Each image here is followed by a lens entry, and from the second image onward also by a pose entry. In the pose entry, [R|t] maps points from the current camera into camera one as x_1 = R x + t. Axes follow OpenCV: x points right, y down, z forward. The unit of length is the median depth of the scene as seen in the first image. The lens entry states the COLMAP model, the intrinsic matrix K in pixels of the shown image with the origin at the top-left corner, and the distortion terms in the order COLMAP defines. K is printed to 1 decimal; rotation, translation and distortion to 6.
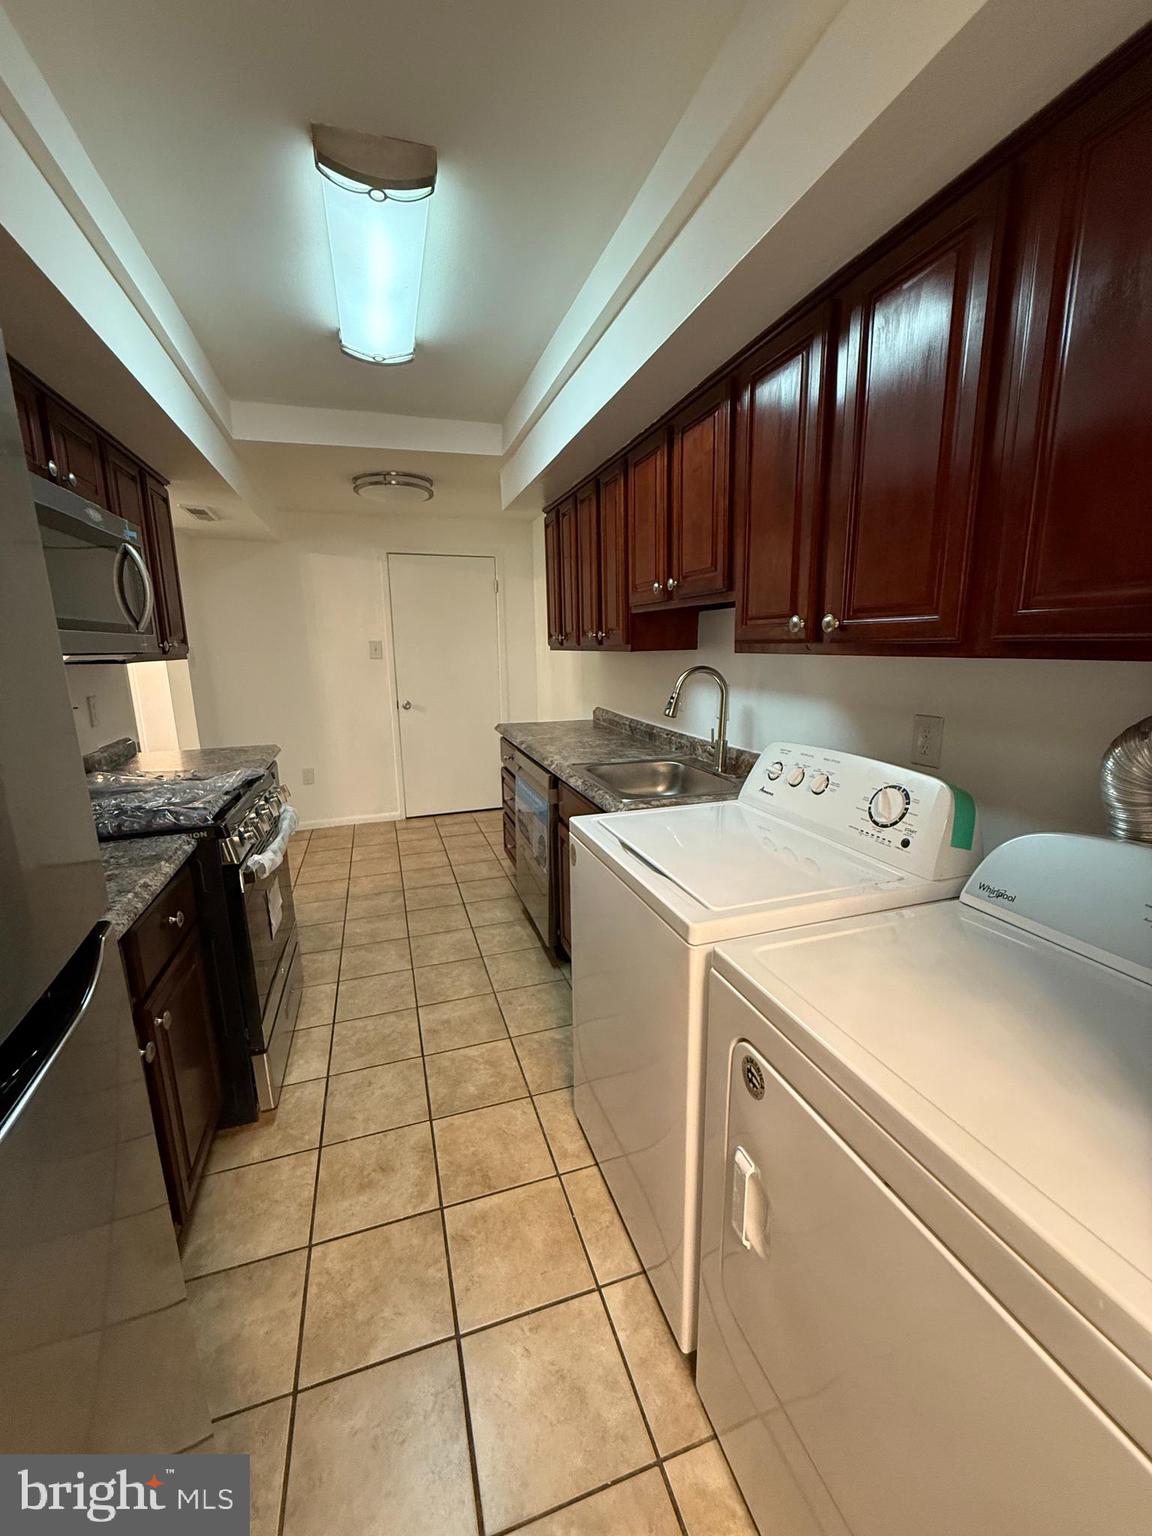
lens RADIAL K [[614.0, 0, 577.7], [0, 614.0, 763.6], [0, 0, 1]] dist [-0.003055, 0.000894]
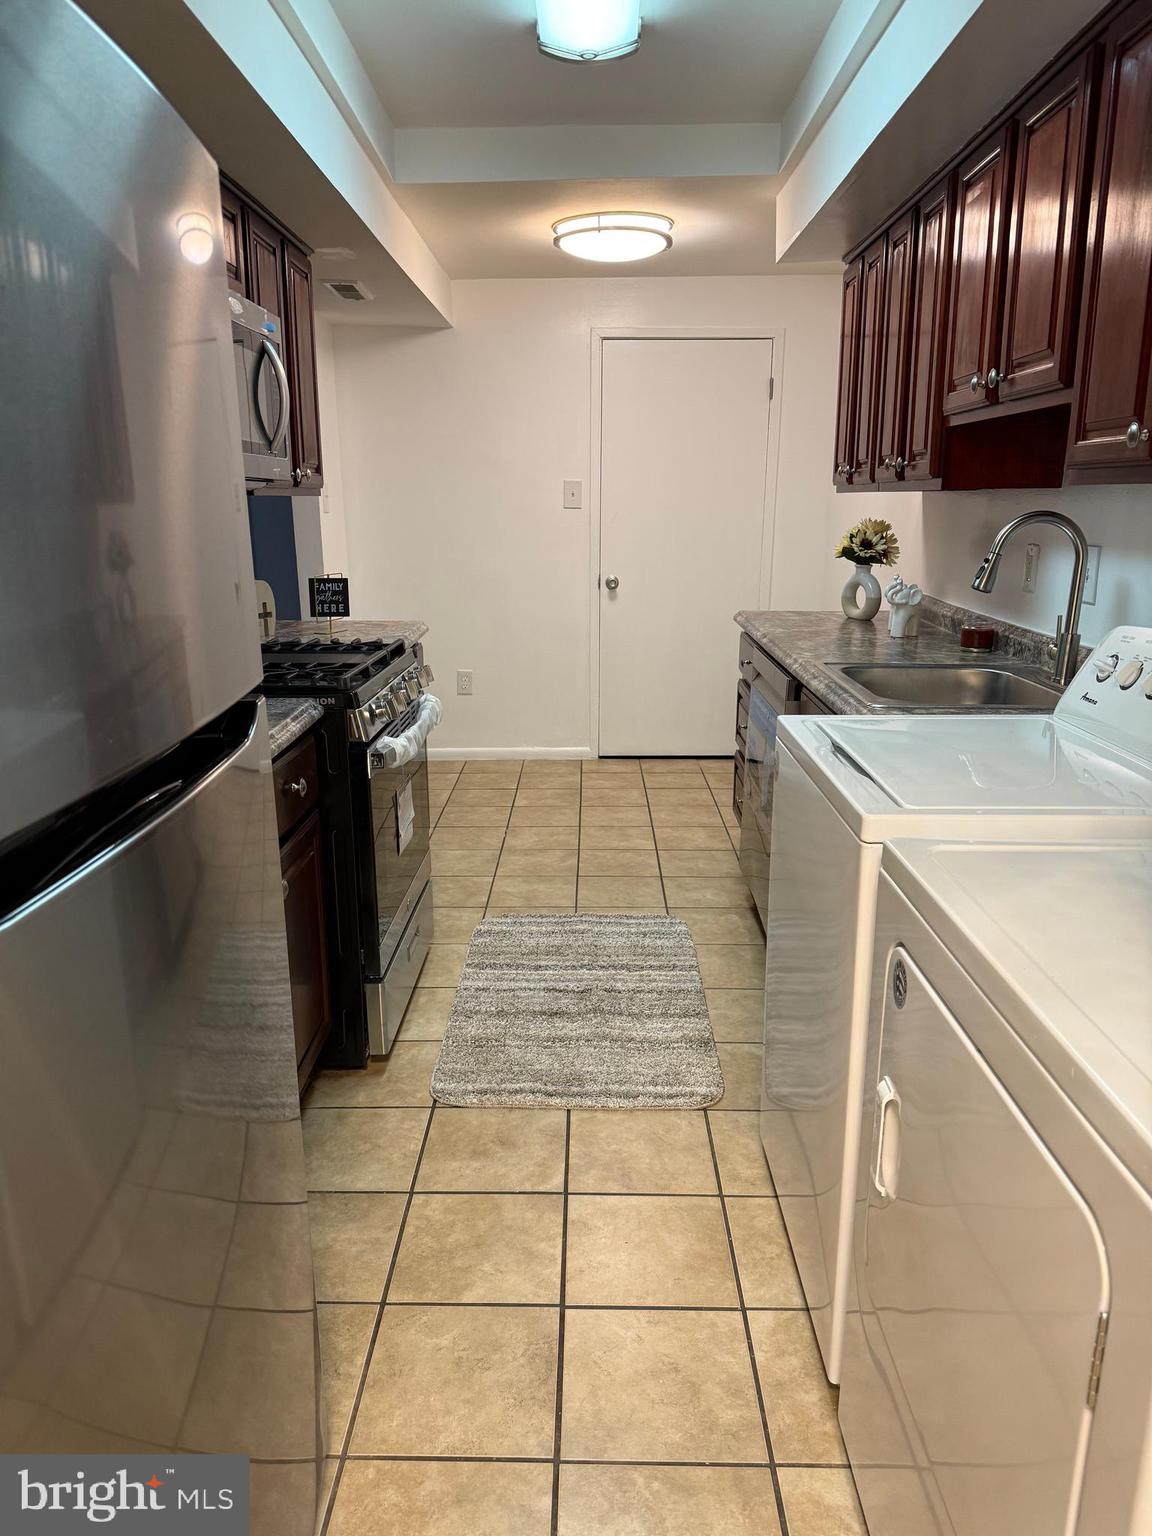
lens RADIAL K [[1083.2, 0, 570.1], [0, 1083.2, 769.5], [0, 0, 1]] dist [0.124532, -0.205301]
pose [[0.944178, 0.091621, -0.316438, 0.152572], [-0.075256, 0.995135, 0.063583, 0.080953], [0.320724, -0.036220, 0.946480, -0.265439]]
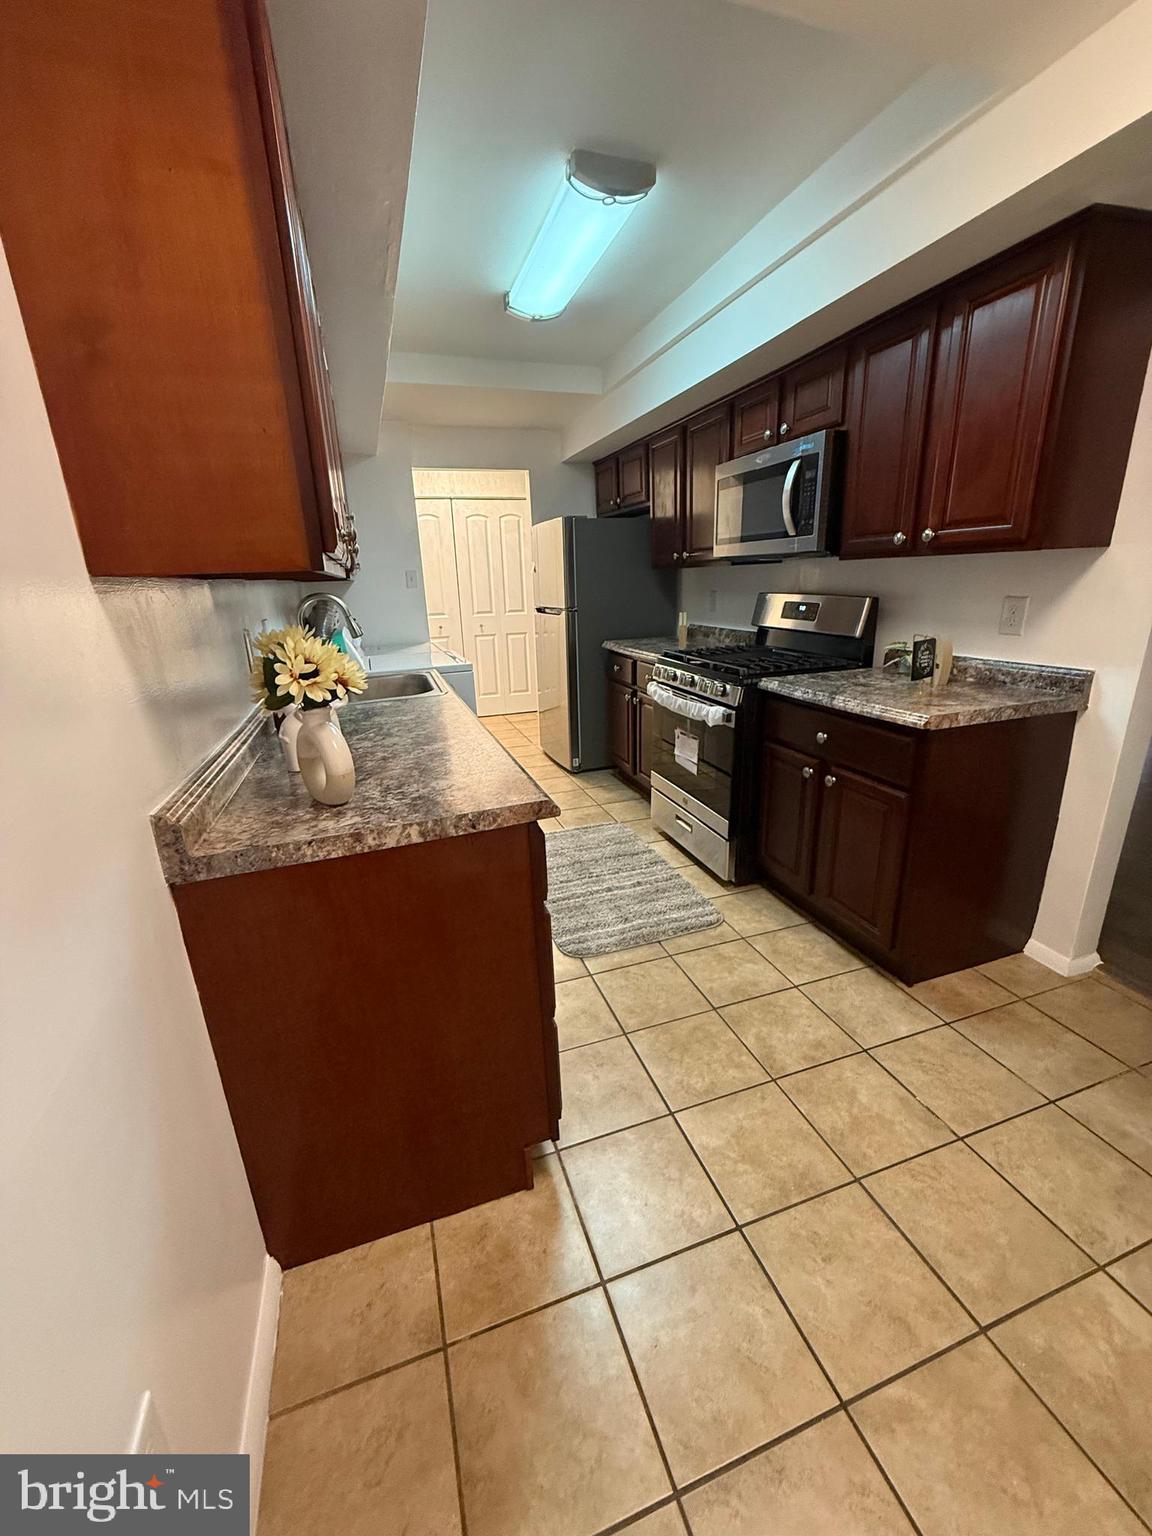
lens RADIAL K [[607.6, 0, 578.5], [0, 607.6, 762.4], [0, 0, 1]] dist [0.000033, 0.000597]
pose [[-0.998376, 0.056737, 0.005130, -0.292916], [0.052419, 0.879645, 0.472734, -0.446599], [0.022309, 0.472235, -0.881190, 2.480642]]
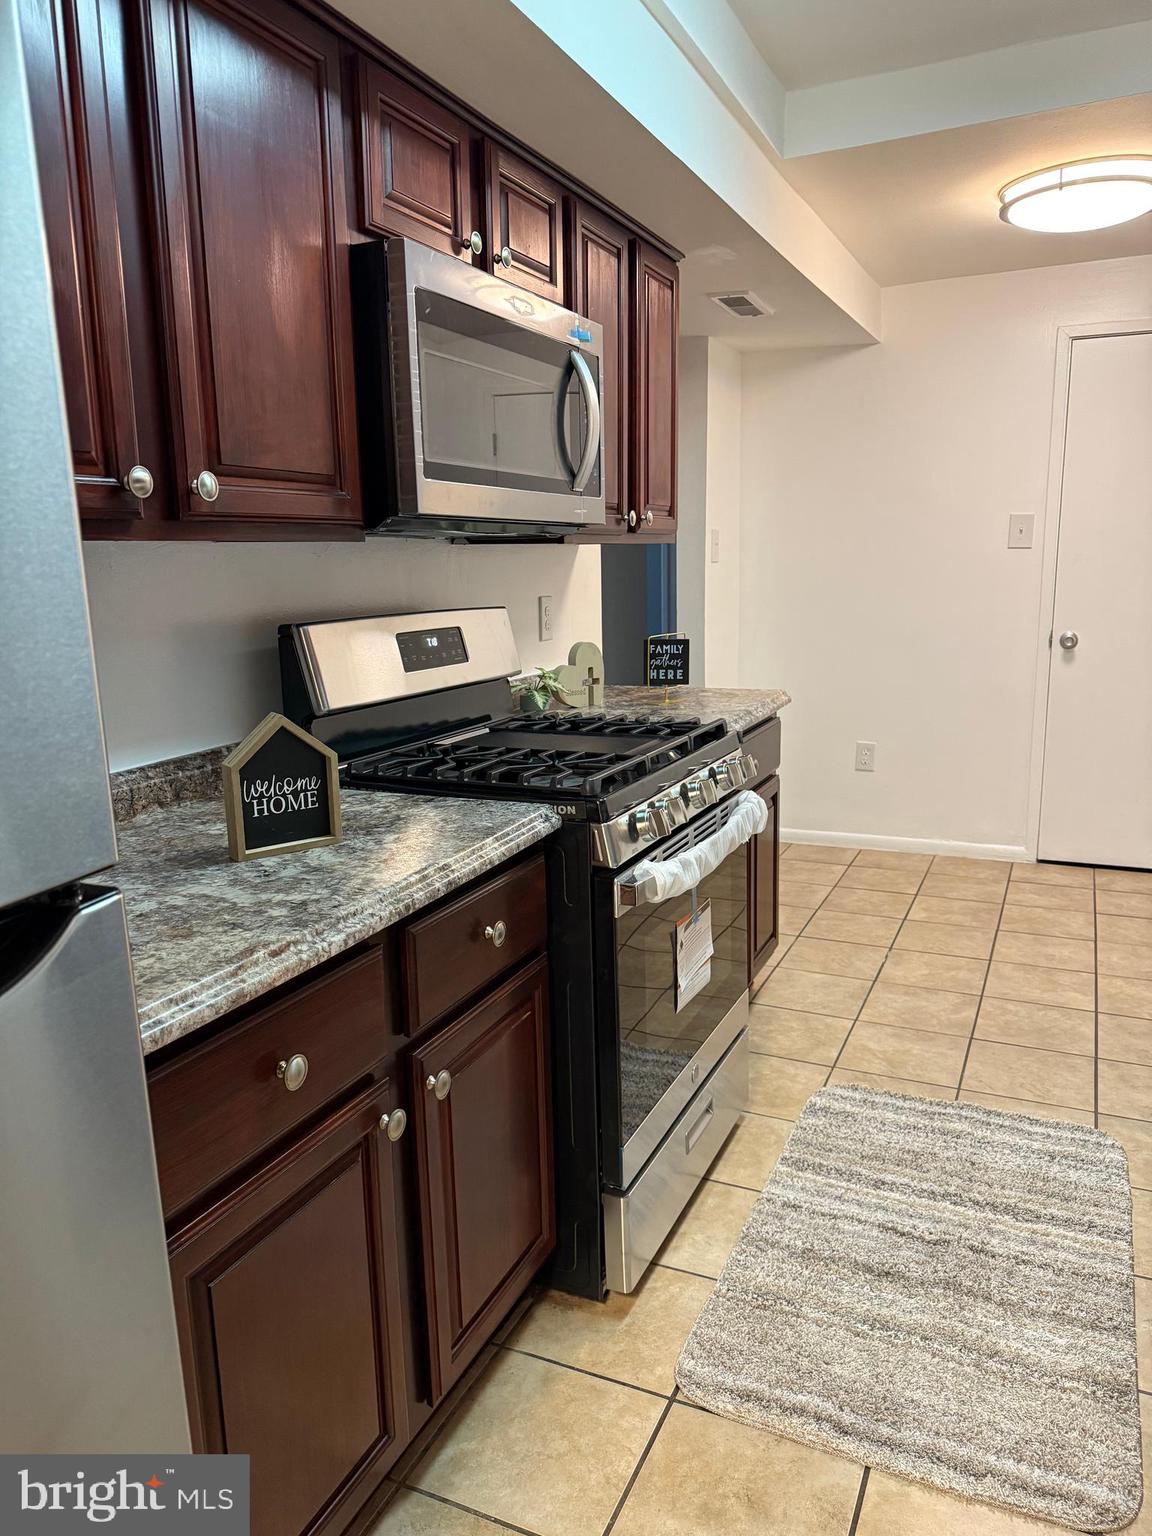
lens RADIAL K [[1091.0, 0, 576.0], [0, 1091.0, 768.0], [0, 0, 1]] dist [0.041625, -0.055118]
pose [[0.732415, 0.130336, -0.668267, 0.104713], [-0.120886, 0.990806, 0.060752, 0.006544], [0.670041, 0.036288, 0.741437, 0.172457]]
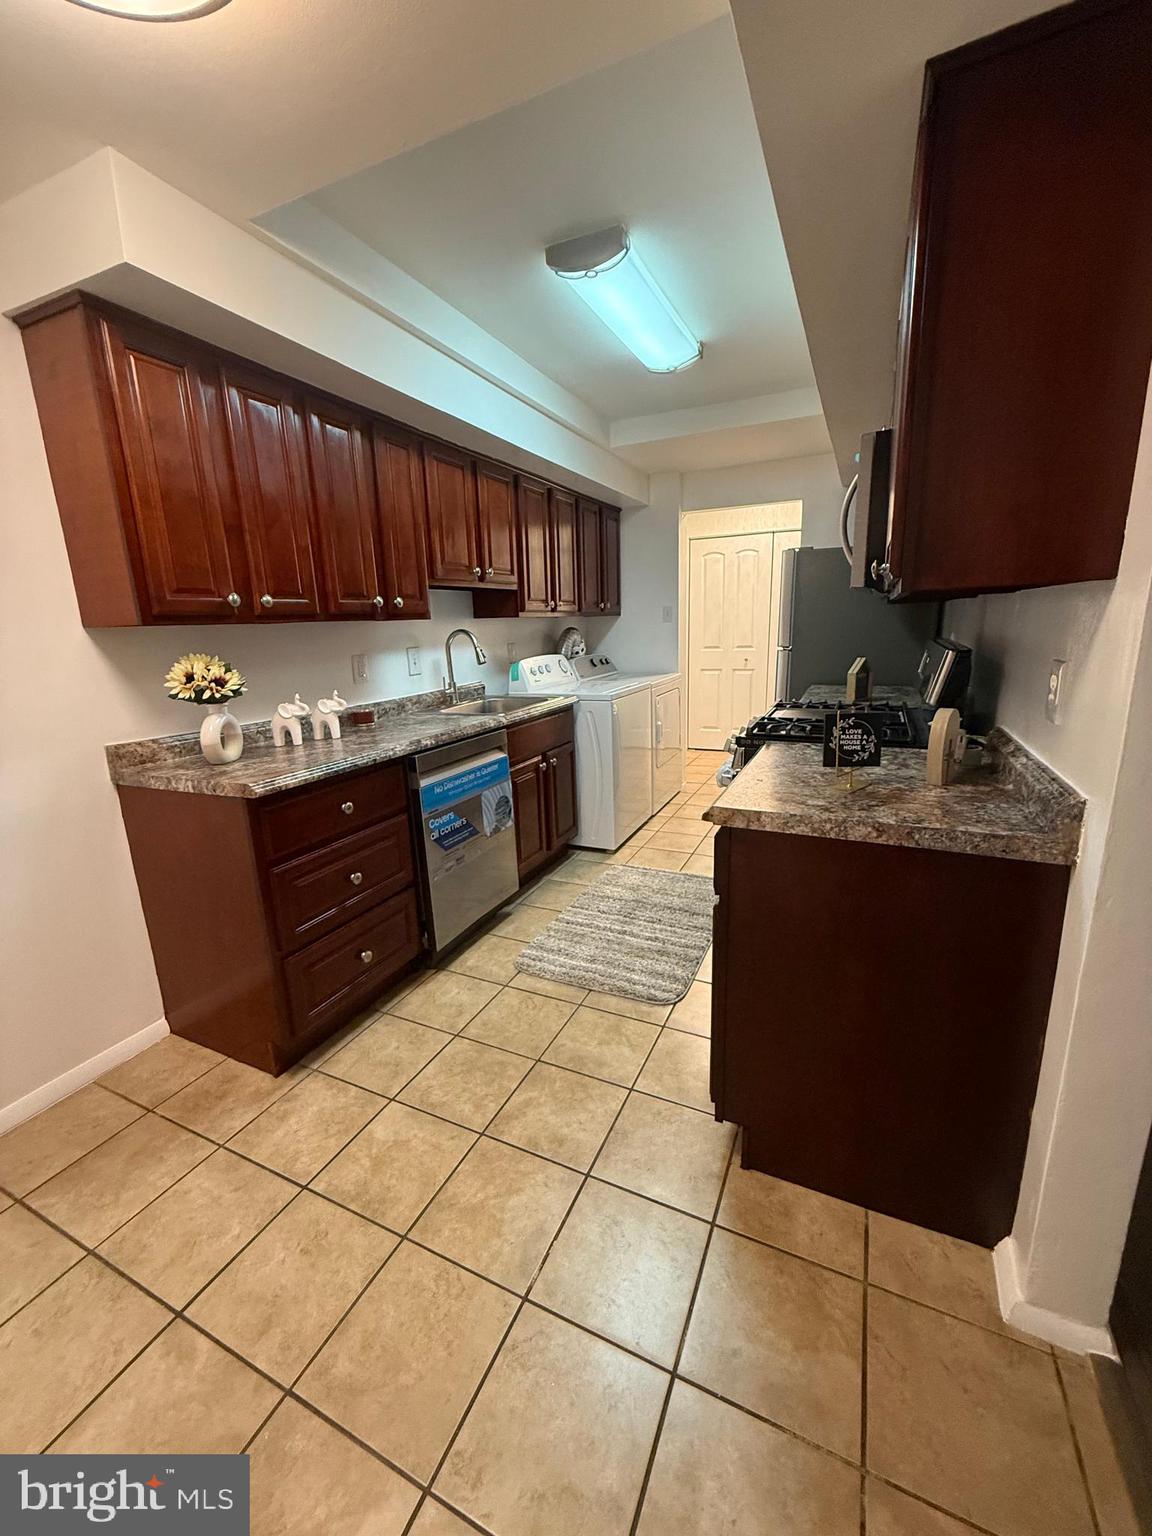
lens RADIAL K [[609.9, 0, 578.0], [0, 609.9, 765.2], [0, 0, 1]] dist [-0.000643, 0.000088]
pose [[-0.728563, -0.112208, 0.675726, -1.175876], [0.180625, 0.920105, 0.347536, -0.366623], [-0.660735, 0.375255, -0.650087, 2.201539]]
